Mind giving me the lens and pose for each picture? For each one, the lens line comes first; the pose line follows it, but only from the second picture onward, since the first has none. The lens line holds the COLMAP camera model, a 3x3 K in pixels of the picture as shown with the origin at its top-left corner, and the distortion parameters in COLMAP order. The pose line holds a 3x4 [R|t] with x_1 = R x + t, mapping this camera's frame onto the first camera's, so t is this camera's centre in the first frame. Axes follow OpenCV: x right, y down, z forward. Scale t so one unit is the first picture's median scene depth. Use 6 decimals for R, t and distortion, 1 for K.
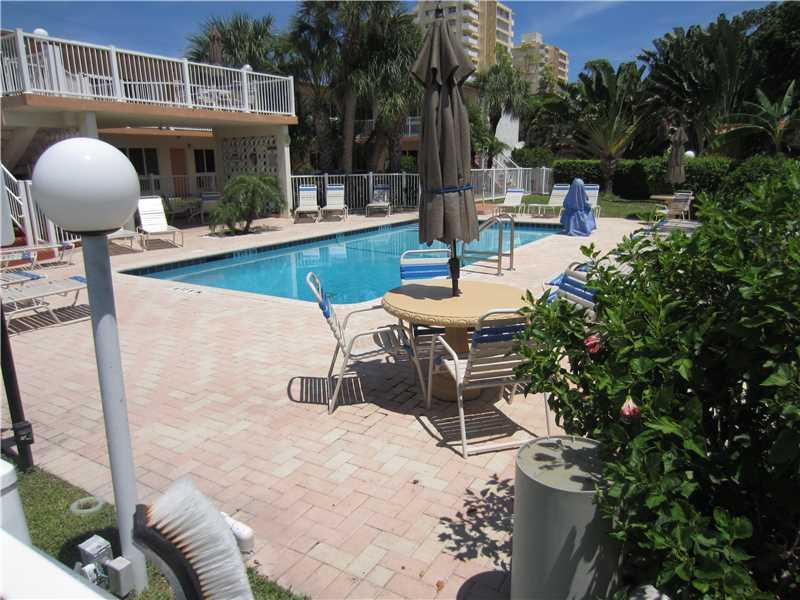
lens RADIAL K [[557.2, 0, 403.6], [0, 557.2, 300.4], [0, 0, 1]] dist [-0.043586, 0.025086]
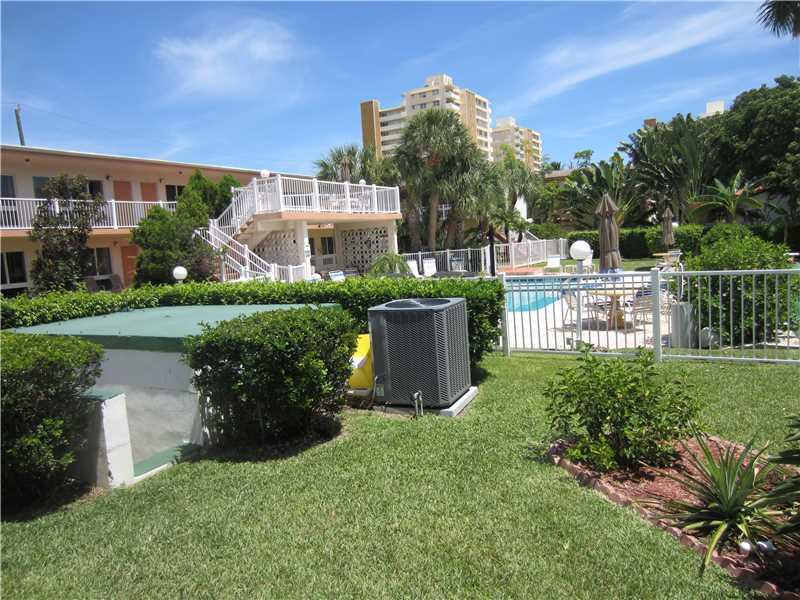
lens RADIAL K [[557.2, 0, 403.6], [0, 557.2, 300.4], [0, 0, 1]] dist [-0.043586, 0.025086]
pose [[0.997988, -0.056459, 0.028843, -0.201437], [0.059814, 0.989297, -0.133090, 0.068032], [-0.021020, 0.134548, 0.990684, -0.326838]]
